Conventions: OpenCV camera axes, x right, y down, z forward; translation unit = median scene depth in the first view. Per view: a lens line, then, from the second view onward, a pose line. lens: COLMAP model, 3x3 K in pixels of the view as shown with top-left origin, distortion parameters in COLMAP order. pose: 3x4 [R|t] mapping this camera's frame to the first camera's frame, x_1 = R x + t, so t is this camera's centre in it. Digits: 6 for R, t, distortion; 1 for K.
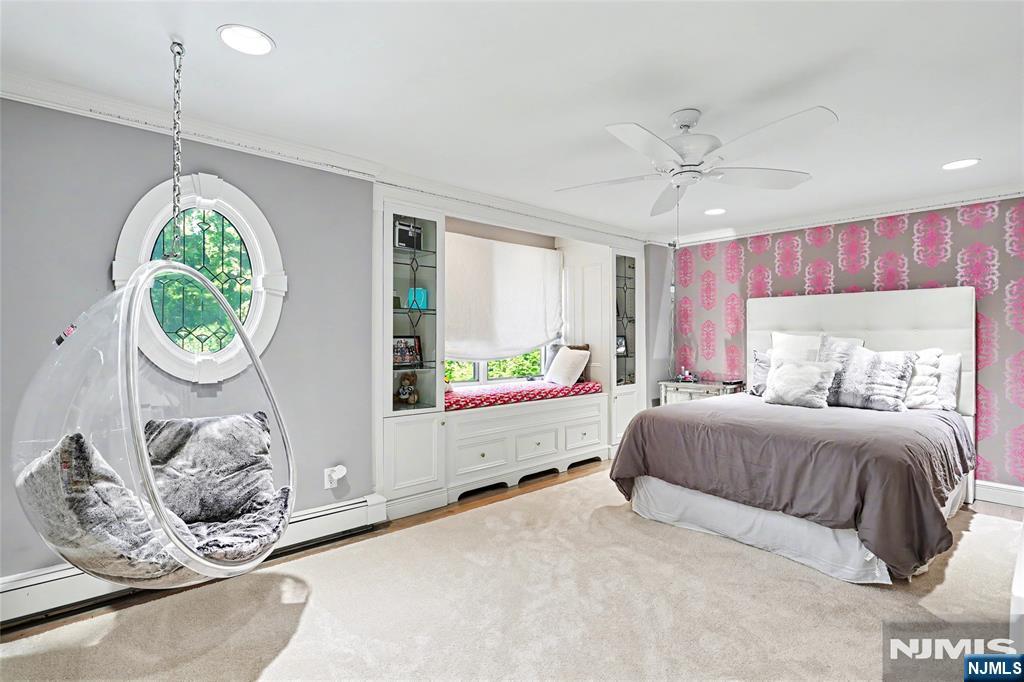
lens RADIAL K [[486.6, 0, 513.2], [0, 486.6, 340.6], [0, 0, 1]] dist [-0.010311, 0.000194]
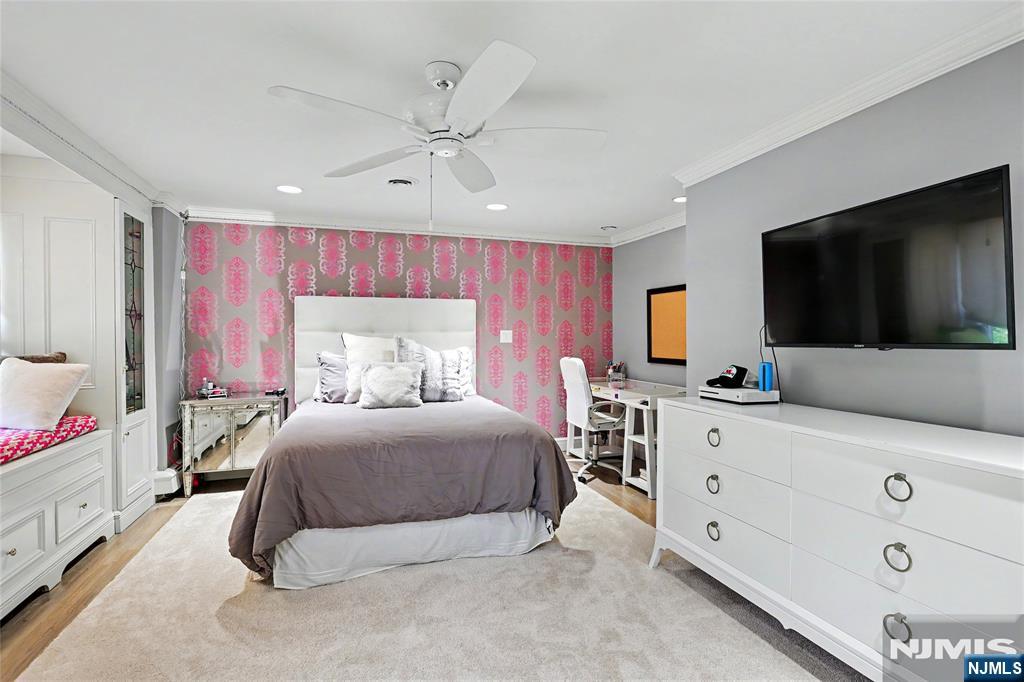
lens RADIAL K [[486.6, 0, 511.2], [0, 486.6, 336.6], [0, 0, 1]] dist [-0.010311, 0.000194]
pose [[0.388289, -0.004286, 0.921528, -0.203268], [0.009868, 0.999951, 0.000493, -0.008360], [-0.921485, 0.008902, 0.388313, 0.314537]]
